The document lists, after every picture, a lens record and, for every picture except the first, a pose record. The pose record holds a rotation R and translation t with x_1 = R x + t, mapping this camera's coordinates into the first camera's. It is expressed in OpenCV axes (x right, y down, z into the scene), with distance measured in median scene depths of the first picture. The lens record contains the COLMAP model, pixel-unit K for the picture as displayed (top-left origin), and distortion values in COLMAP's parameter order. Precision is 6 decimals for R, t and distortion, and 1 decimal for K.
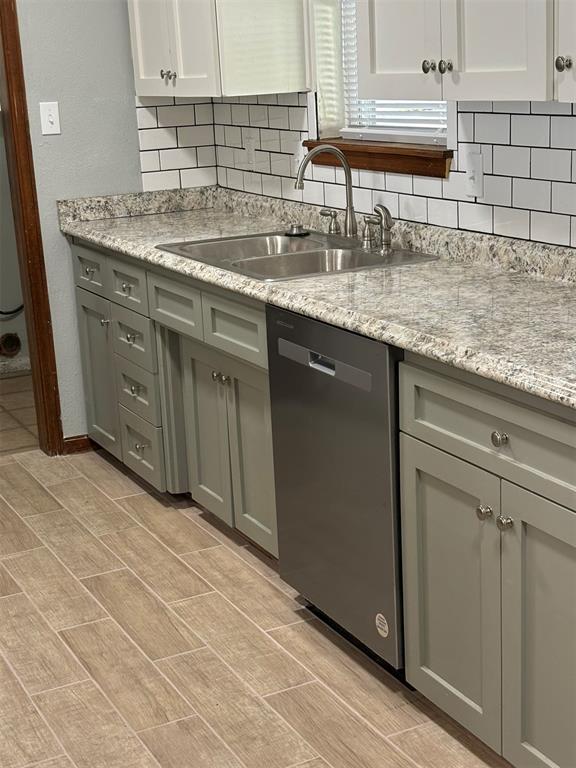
lens RADIAL K [[1214.5, 0, 288.0], [0, 1214.5, 384.0], [0, 0, 1]] dist [0.193249, -0.649850]
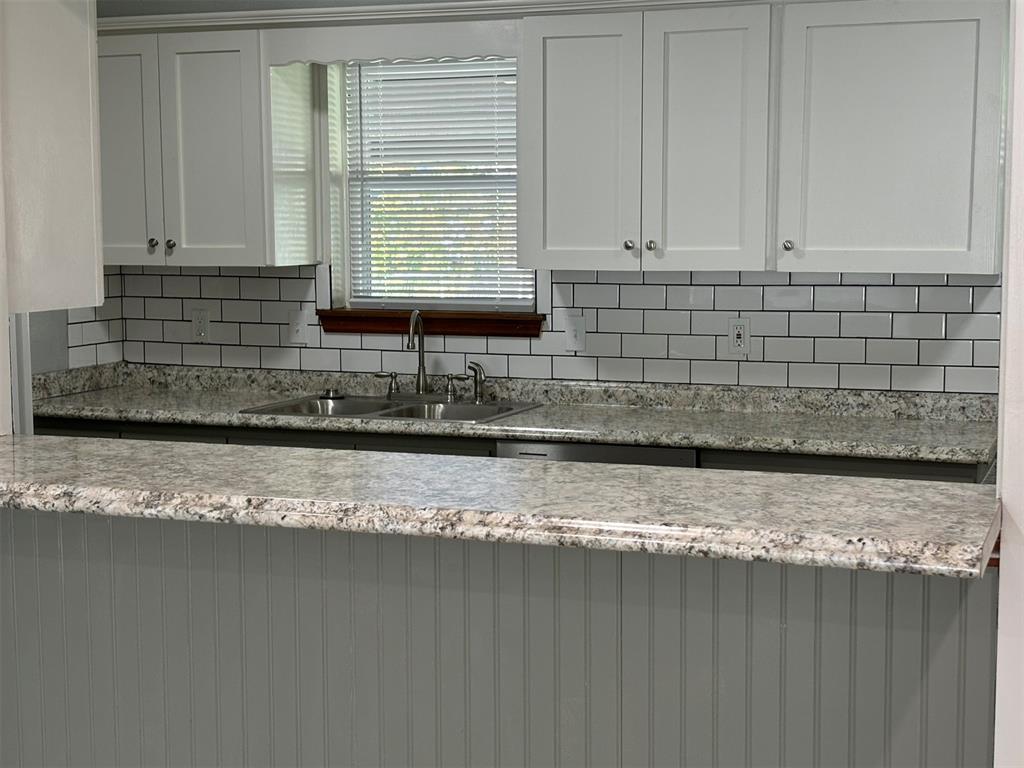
lens RADIAL K [[1619.3, 0, 512.0], [0, 1619.3, 384.0], [0, 0, 1]] dist [0.193249, -0.649850]
pose [[0.738537, -0.022210, 0.673847, -0.934510], [0.142235, 0.982096, -0.123519, 0.064617], [-0.659039, 0.187068, 0.728473, -0.110543]]
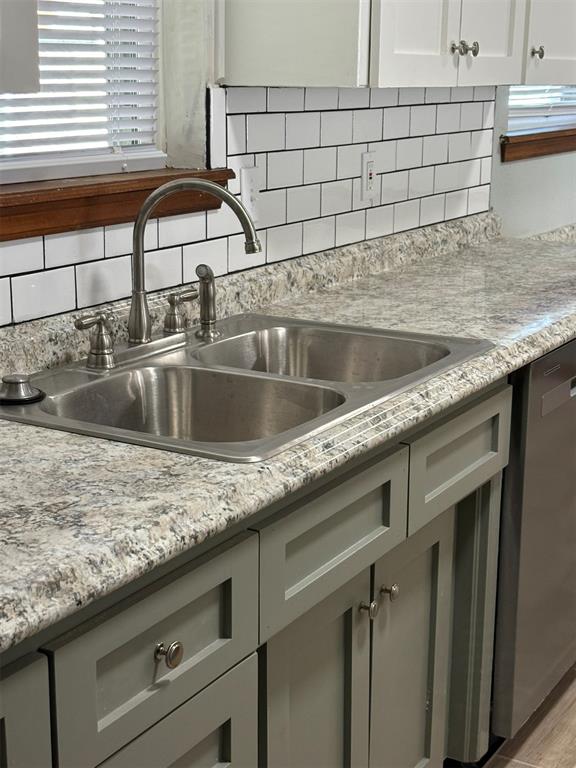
lens RADIAL K [[1214.5, 0, 288.0], [0, 1214.5, 384.0], [0, 0, 1]] dist [0.193249, -0.649850]
pose [[-0.518741, -0.167706, 0.838321, -0.499886], [0.240384, 0.912400, 0.331272, -0.297740], [-0.820441, 0.373364, -0.432985, 1.301268]]
